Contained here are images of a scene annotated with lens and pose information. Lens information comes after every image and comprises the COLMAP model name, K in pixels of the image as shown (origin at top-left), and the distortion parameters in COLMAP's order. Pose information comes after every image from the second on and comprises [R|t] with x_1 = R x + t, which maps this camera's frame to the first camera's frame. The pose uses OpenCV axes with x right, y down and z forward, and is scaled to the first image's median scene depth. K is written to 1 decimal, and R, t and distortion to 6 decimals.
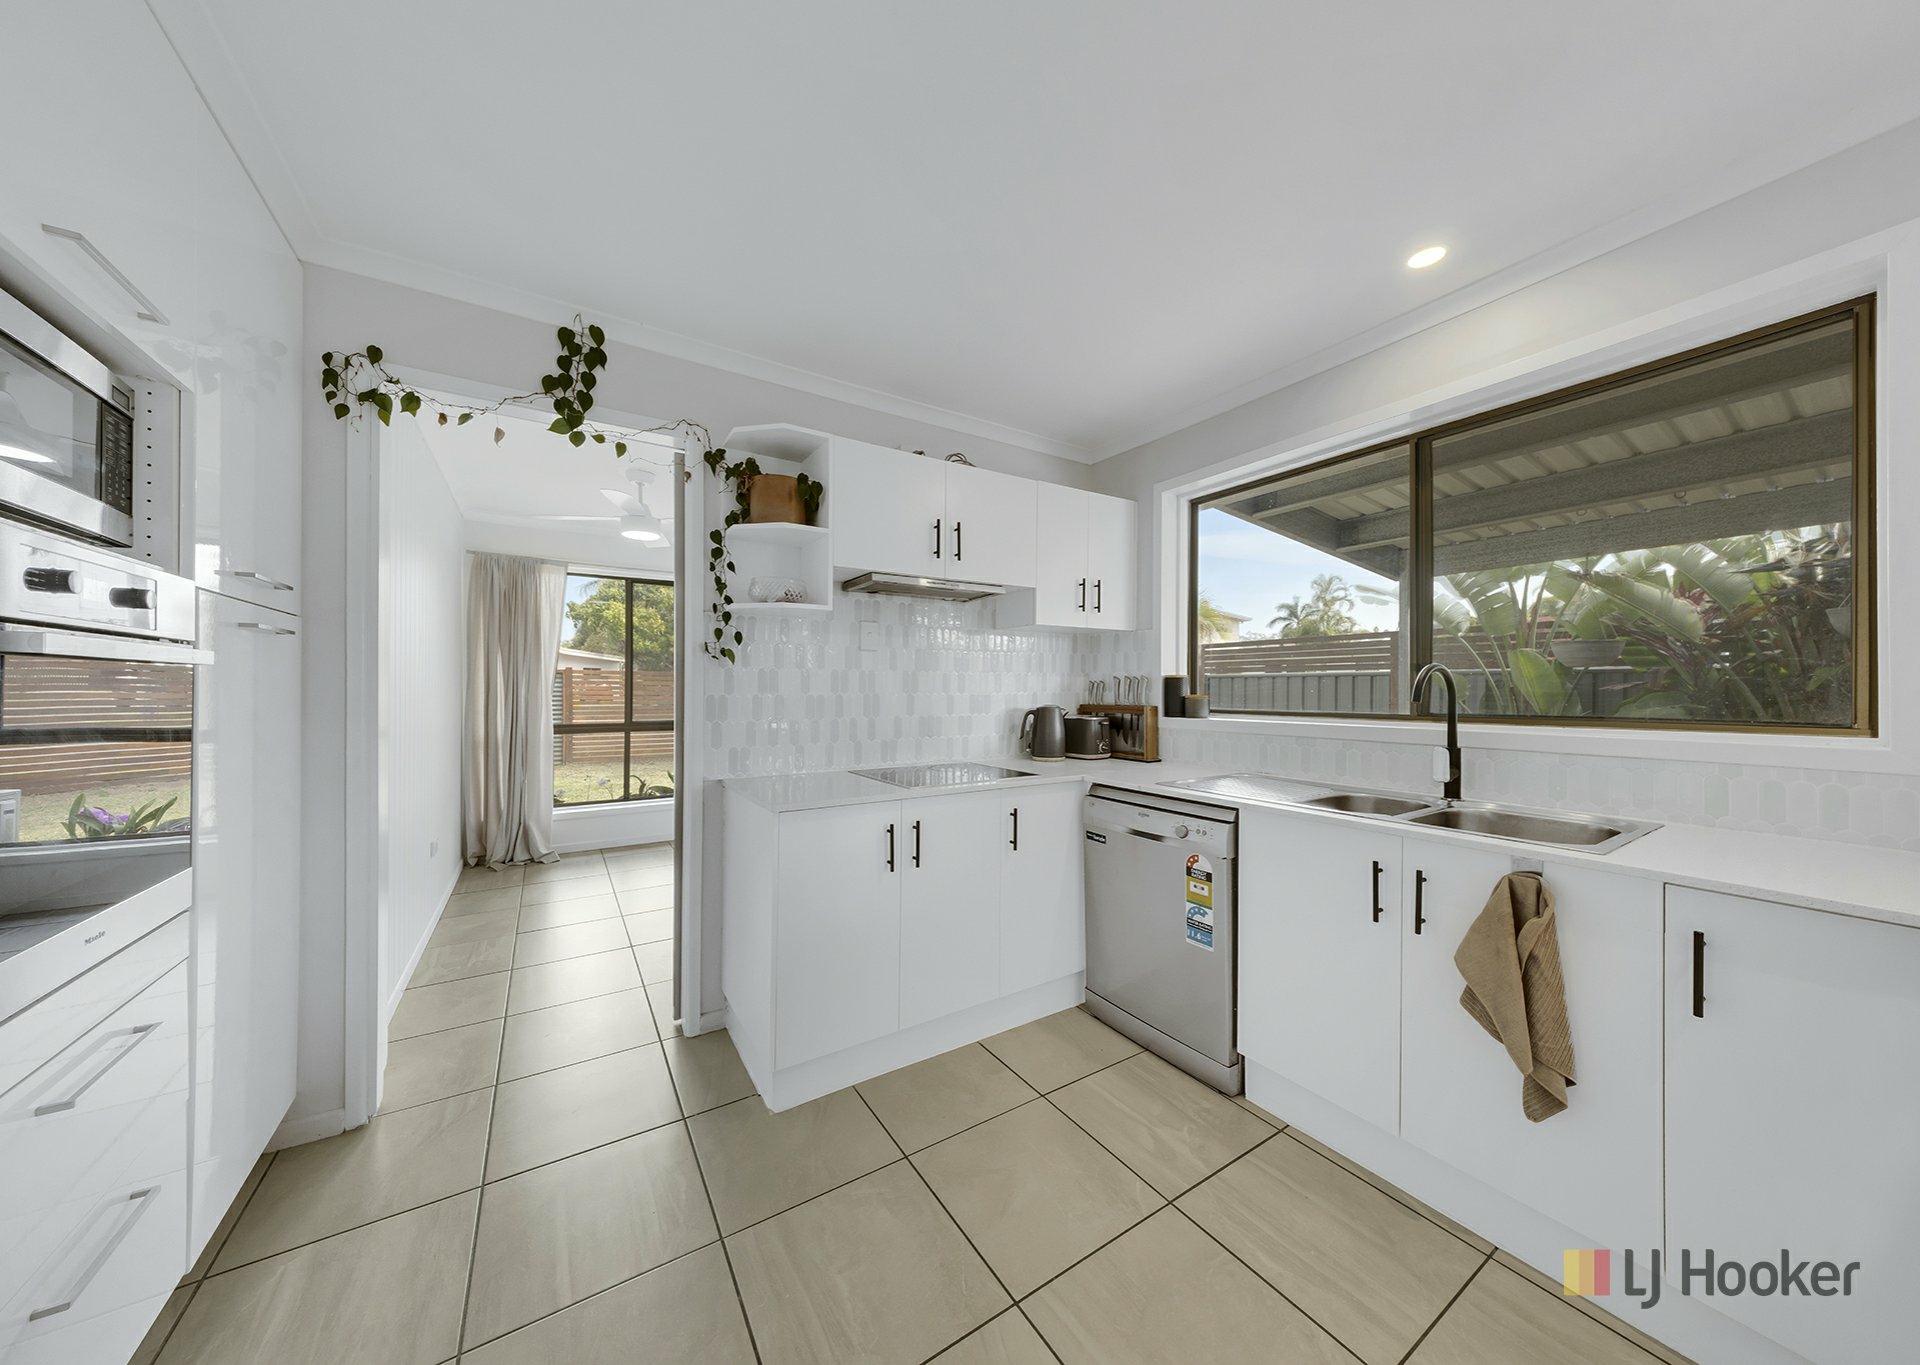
lens RADIAL K [[639.9, 0, 968.1], [0, 639.9, 681.5], [0, 0, 1]] dist [0.000949, -0.000073]
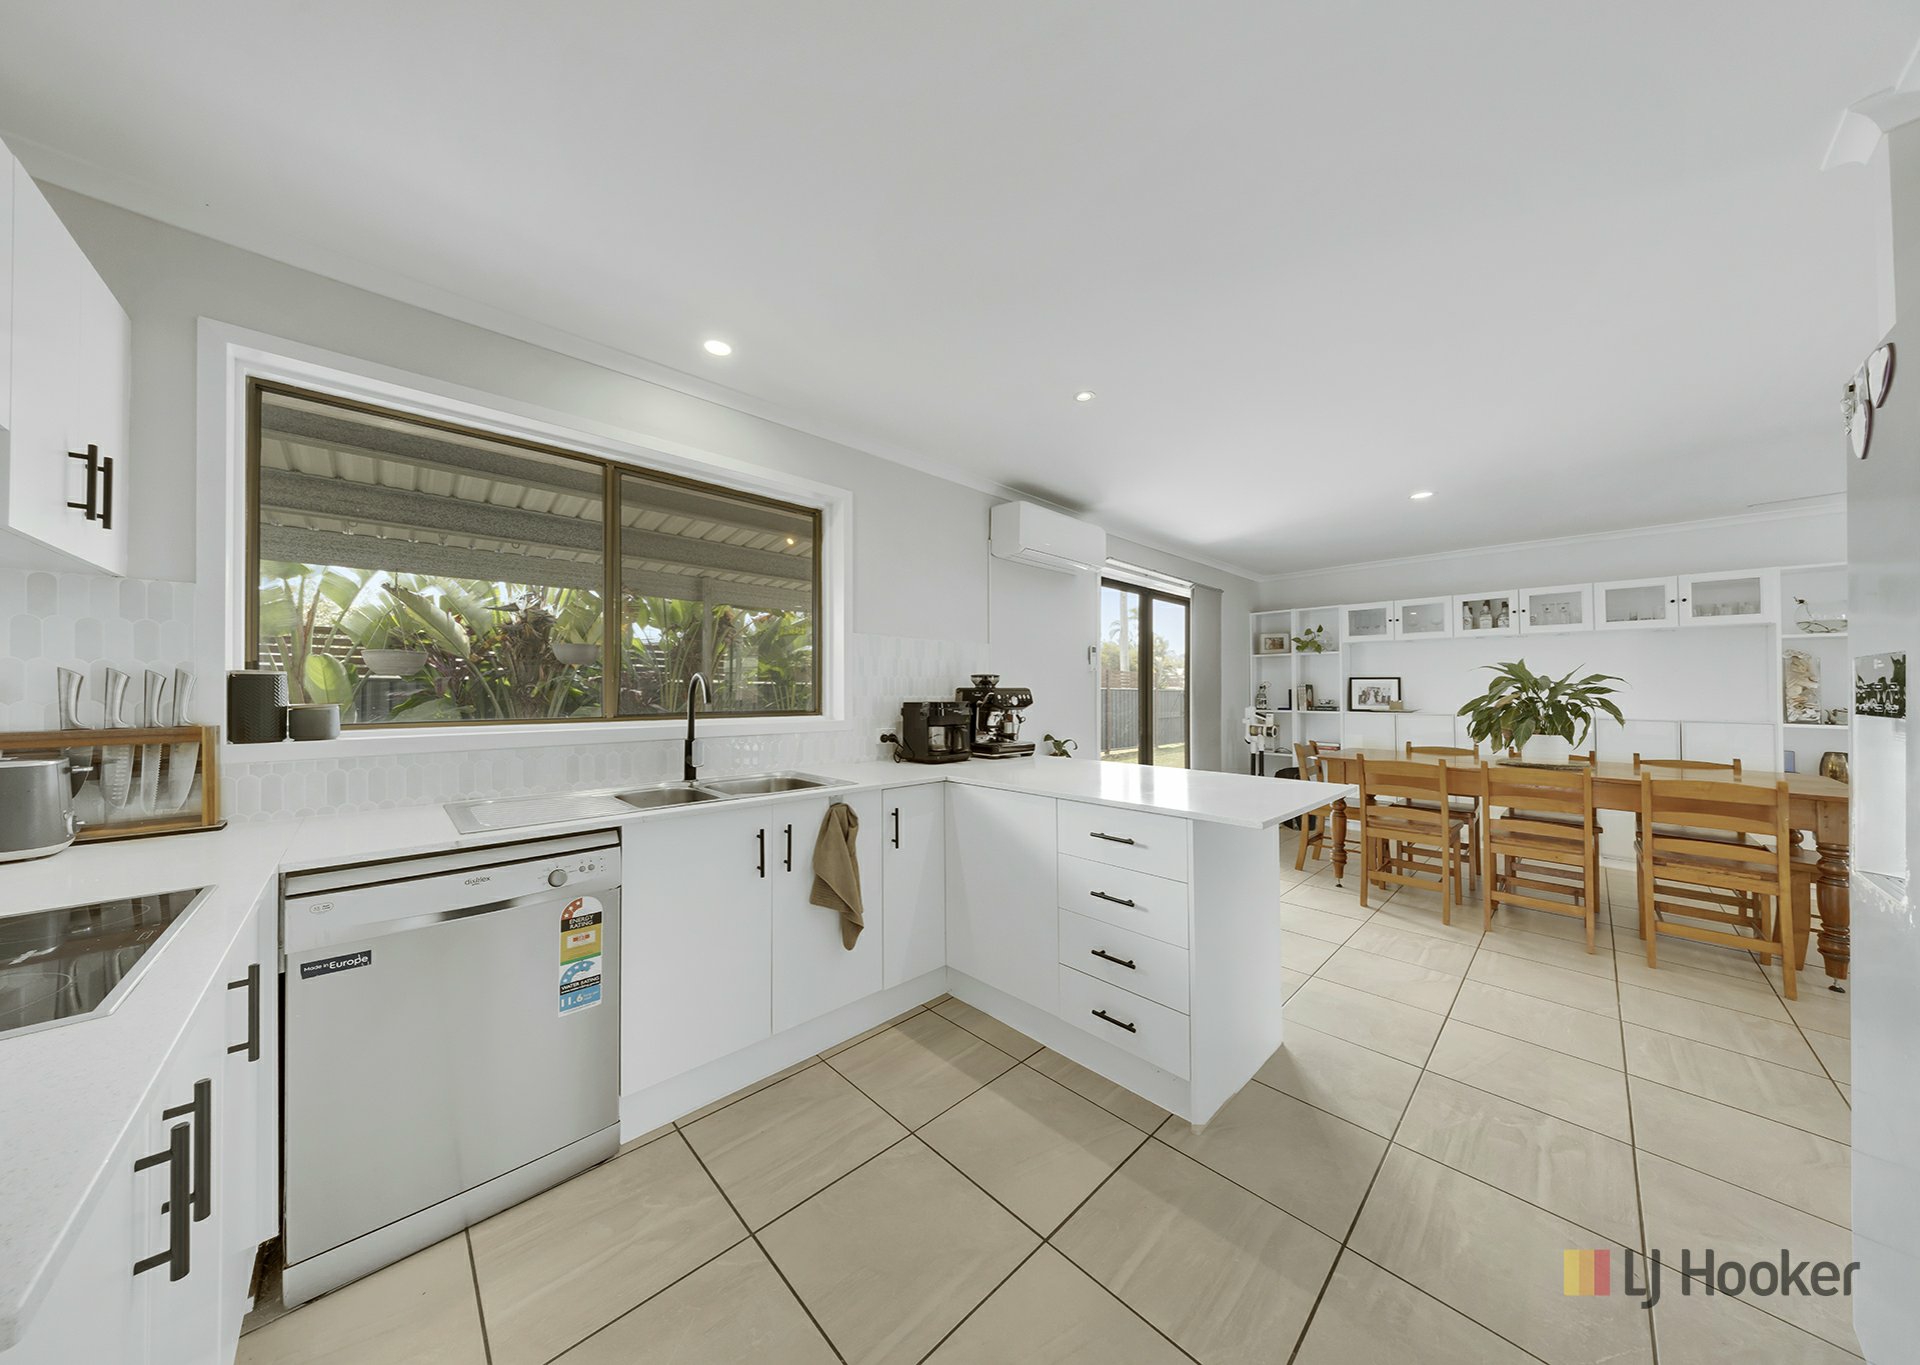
lens RADIAL K [[600.8, 0, 954.1], [0, 600.8, 694.2], [0, 0, 1]] dist [-0.012245, -0.000096]
pose [[-0.179109, 0.000722, 0.983829, -0.394999], [-0.007021, 0.999973, -0.002012, 0.011114], [-0.983804, -0.007268, -0.179099, 0.573854]]
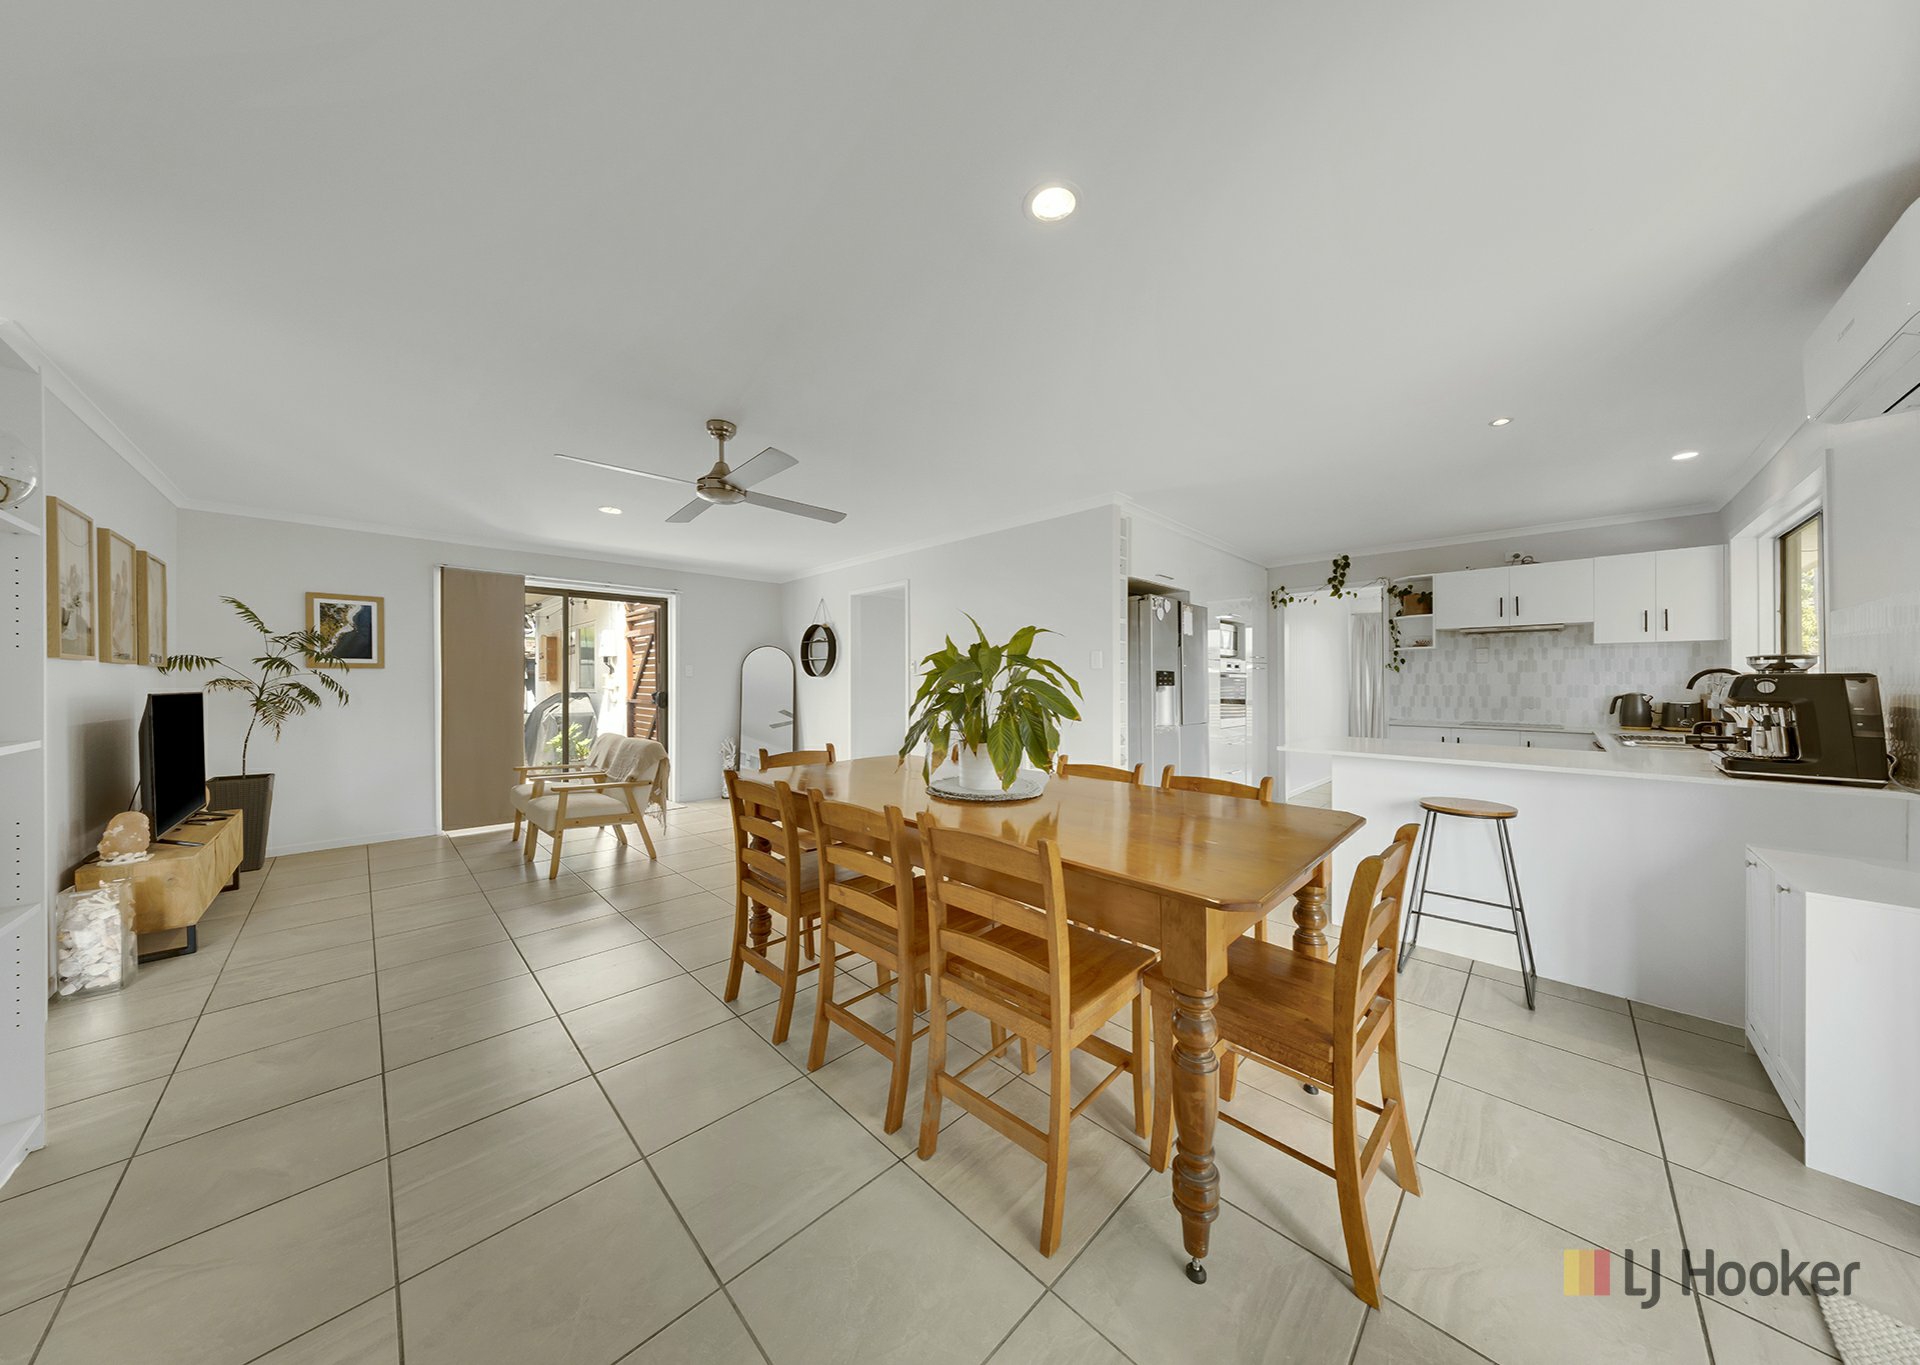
lens RADIAL K [[600.8, 0, 958.7], [0, 600.8, 685.3], [0, 0, 1]] dist [-0.012245, -0.000096]
pose [[0.205965, 0.001170, -0.978559, 1.533691], [0.007710, 0.999966, 0.002819, 0.003743], [0.978529, -0.008126, 0.205949, -1.137801]]
